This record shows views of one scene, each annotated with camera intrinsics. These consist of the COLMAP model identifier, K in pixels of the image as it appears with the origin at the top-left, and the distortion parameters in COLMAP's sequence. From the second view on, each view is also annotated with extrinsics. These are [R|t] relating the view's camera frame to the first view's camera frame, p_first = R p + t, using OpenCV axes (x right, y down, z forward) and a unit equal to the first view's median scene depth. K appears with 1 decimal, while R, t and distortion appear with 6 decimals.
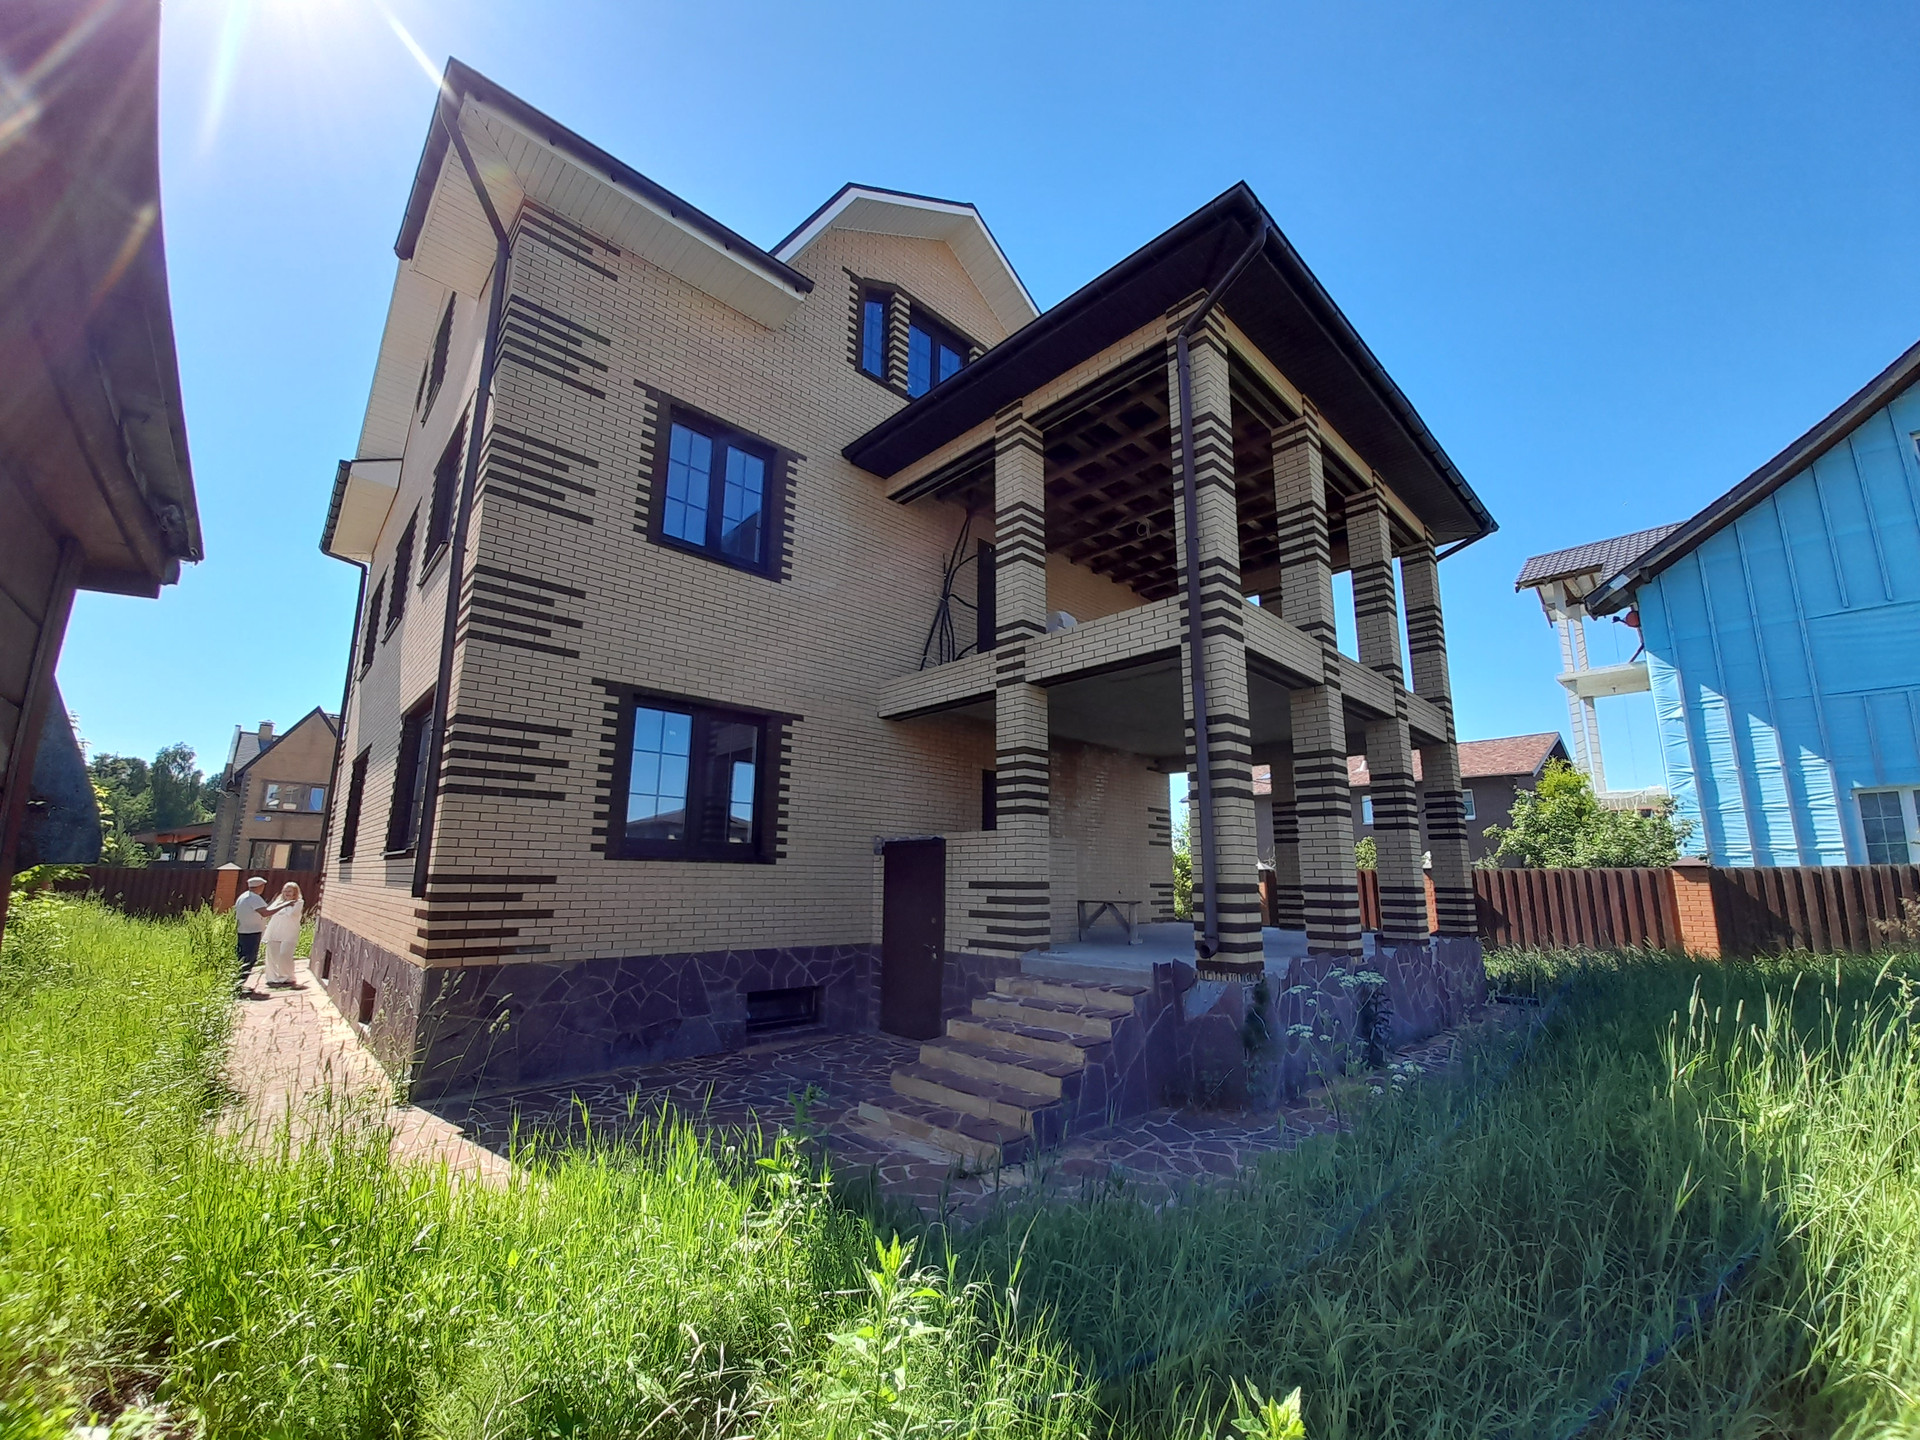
lens RADIAL K [[751.9, 0, 956.8], [0, 751.9, 734.3], [0, 0, 1]] dist [-0.008653, -0.000484]
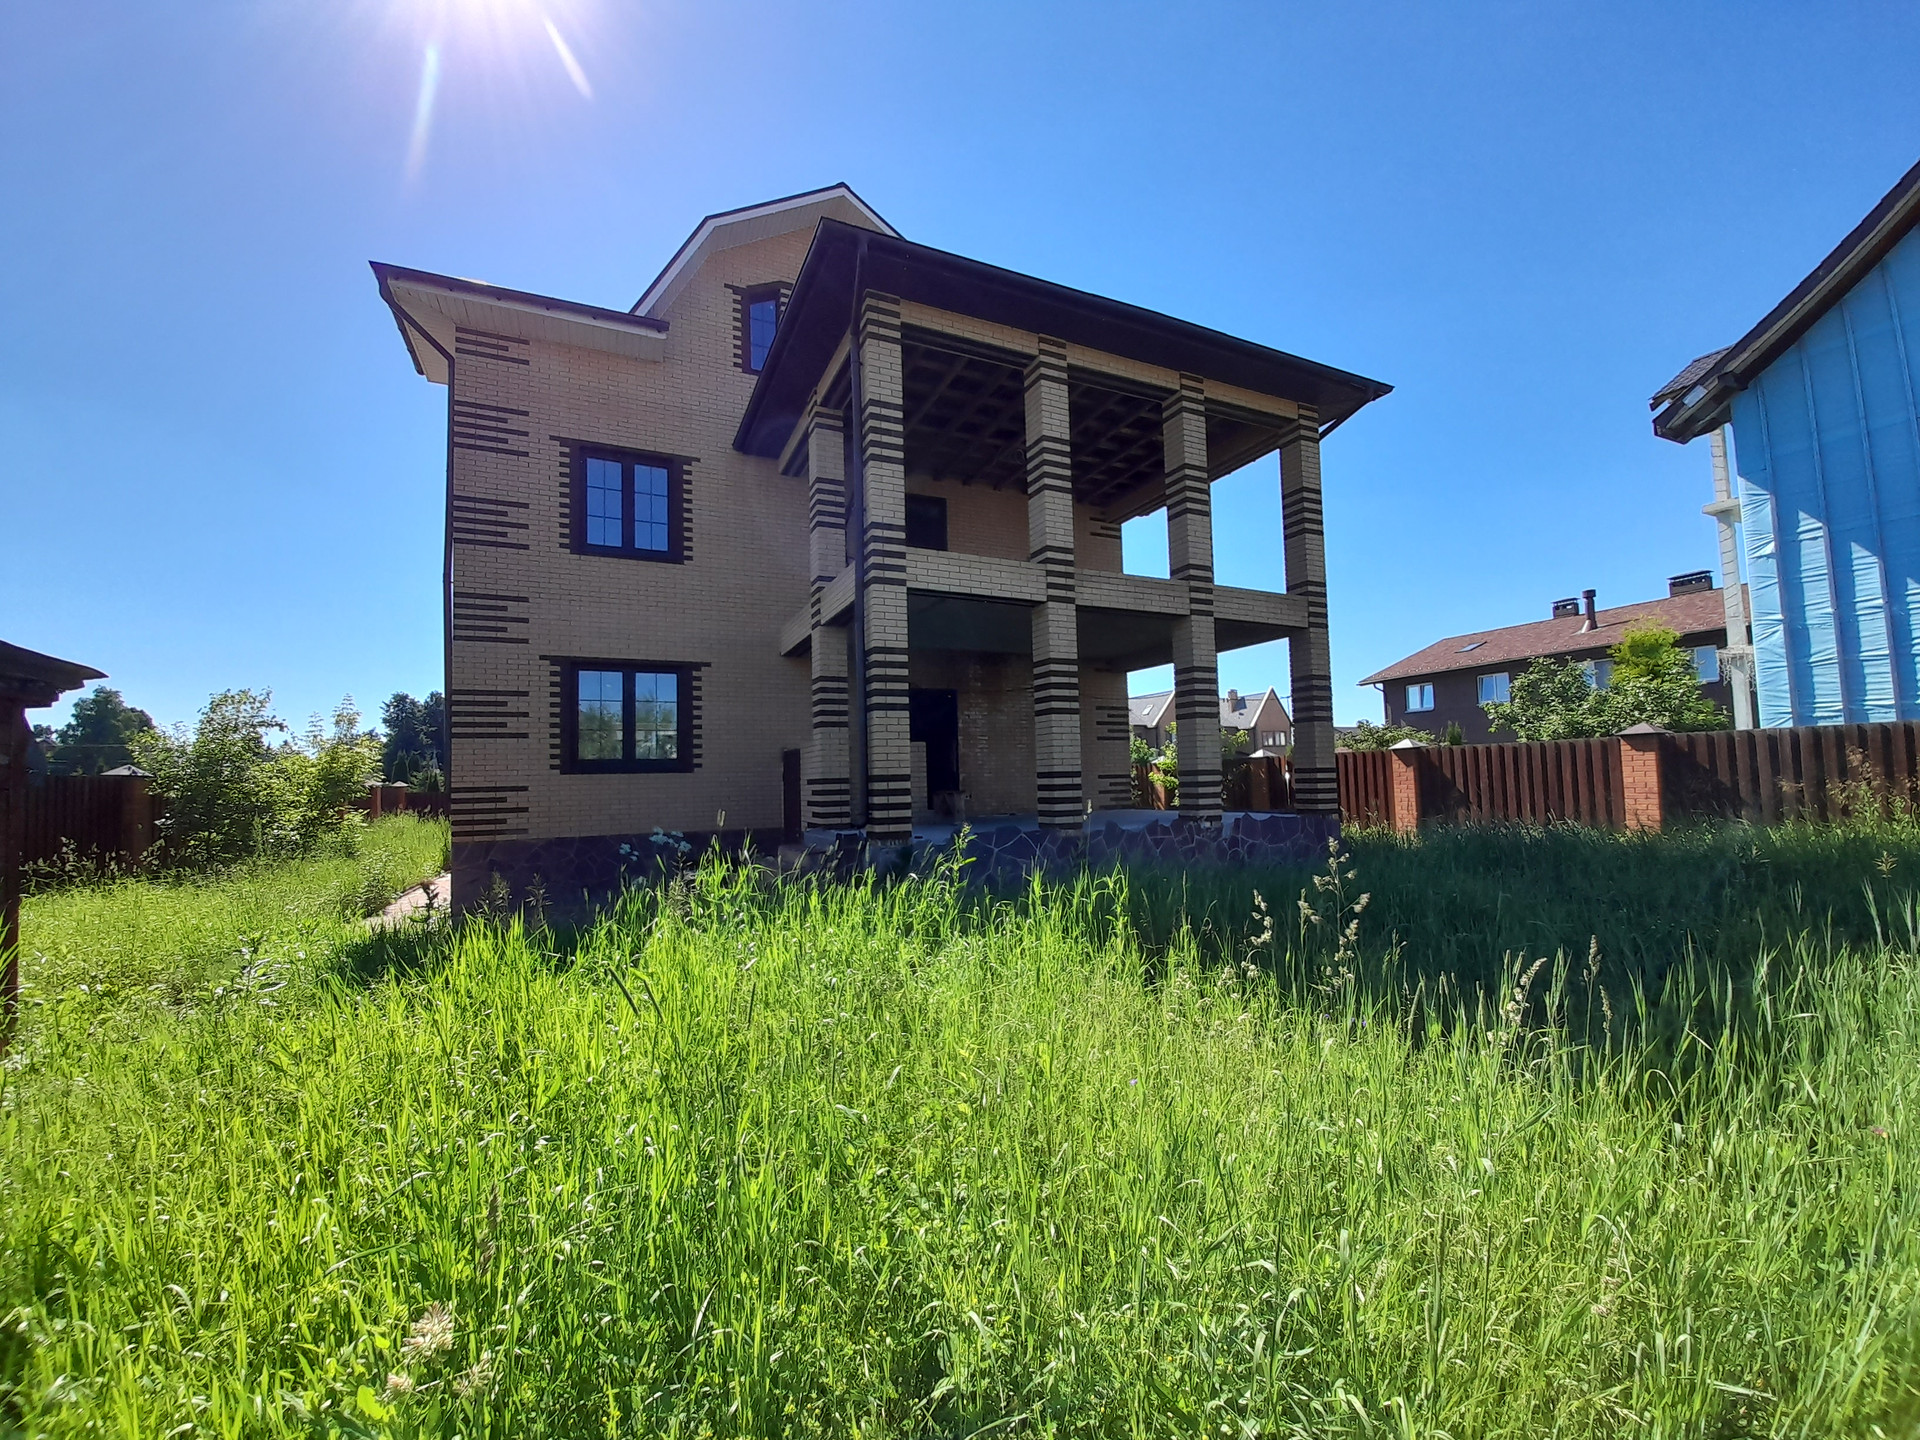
lens RADIAL K [[751.9, 0, 947.4], [0, 751.9, 733.6], [0, 0, 1]] dist [-0.008653, -0.000484]
pose [[0.948361, -0.055421, -0.312314, 0.600418], [0.095242, 0.988937, 0.113720, -0.010954], [0.302556, -0.137593, 0.943148, -0.150127]]
